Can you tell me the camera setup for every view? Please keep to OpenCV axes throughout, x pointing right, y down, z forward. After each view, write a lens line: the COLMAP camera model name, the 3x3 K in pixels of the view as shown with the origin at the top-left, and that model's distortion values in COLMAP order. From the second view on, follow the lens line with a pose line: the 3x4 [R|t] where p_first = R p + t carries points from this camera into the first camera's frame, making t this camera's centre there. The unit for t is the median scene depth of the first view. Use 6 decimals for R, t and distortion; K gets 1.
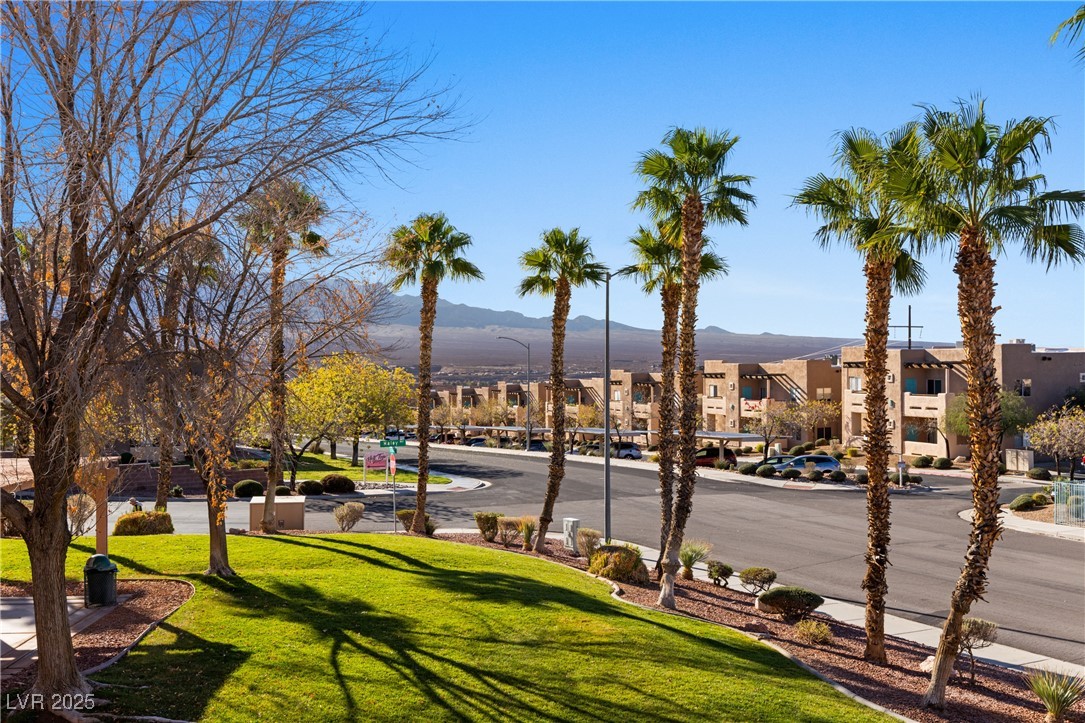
lens RADIAL K [[1063.7, 0, 542.2], [0, 1063.7, 361.7], [0, 0, 1]] dist [-0.015647, 0.000000]
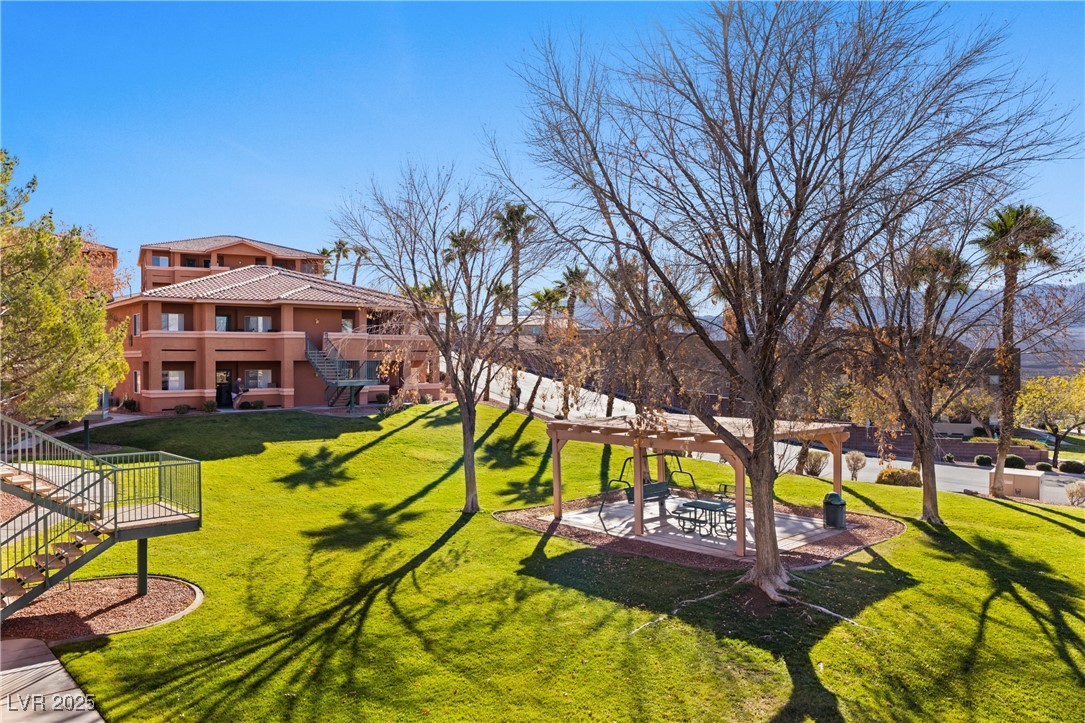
lens RADIAL K [[770.5, 0, 541.4], [0, 770.5, 367.2], [0, 0, 1]] dist [-0.004895, 0.006495]
pose [[0.653584, 0.016013, -0.756685, 0.105655], [-0.006389, 0.999857, 0.015640, 0.000810], [0.756827, -0.005388, 0.653593, 0.031740]]
